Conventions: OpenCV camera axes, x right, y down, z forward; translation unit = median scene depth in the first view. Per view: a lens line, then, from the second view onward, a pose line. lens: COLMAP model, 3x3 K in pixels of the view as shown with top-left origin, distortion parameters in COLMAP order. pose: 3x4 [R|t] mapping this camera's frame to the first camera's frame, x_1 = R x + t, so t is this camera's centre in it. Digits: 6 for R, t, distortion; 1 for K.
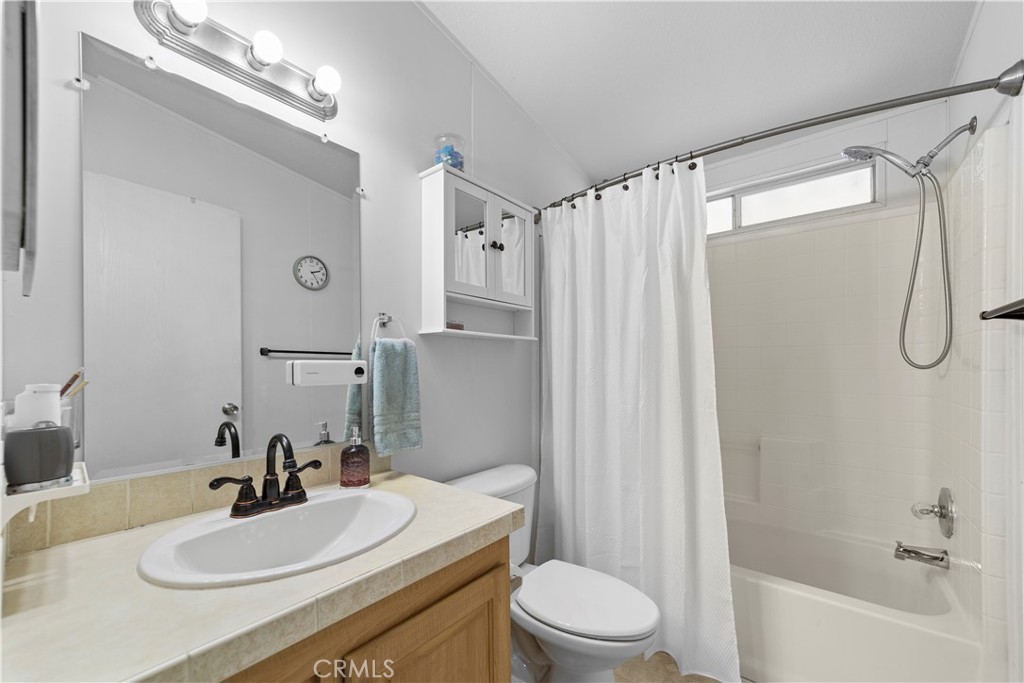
lens RADIAL K [[397.6, 0, 516.1], [0, 397.6, 384.4], [0, 0, 1]] dist [-0.013163, 0.008027]
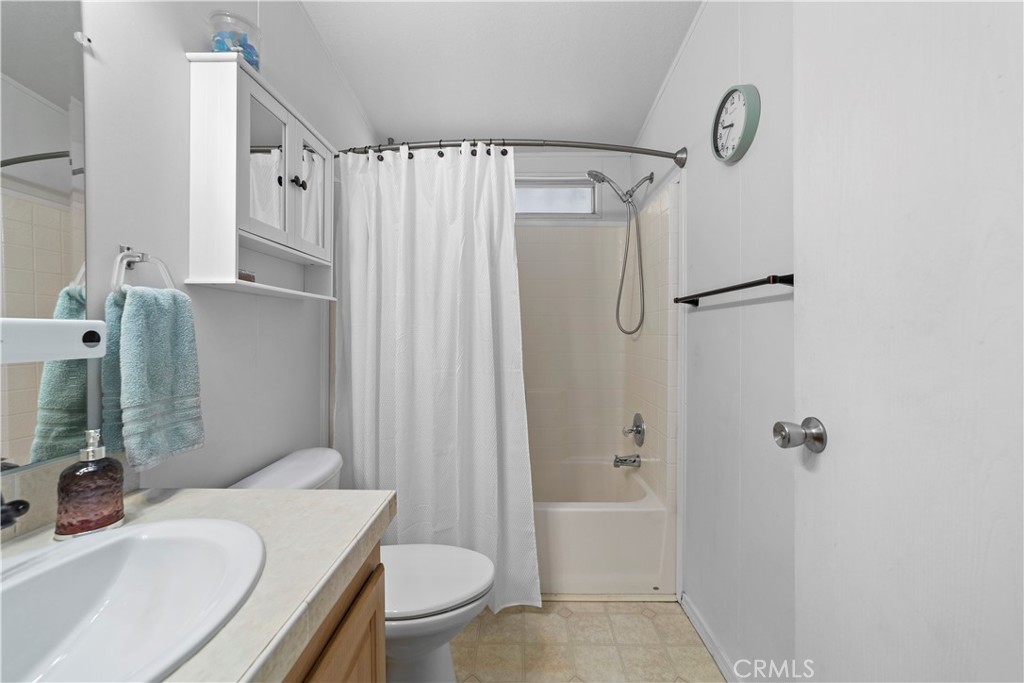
lens RADIAL K [[394.4, 0, 513.3], [0, 394.4, 346.7], [0, 0, 1]] dist [-0.013877, 0.007469]
pose [[0.792963, -0.019441, 0.608959, -0.221135], [0.024196, 0.999707, 0.000410, -0.003533], [-0.608789, 0.014409, 0.793201, 0.114878]]
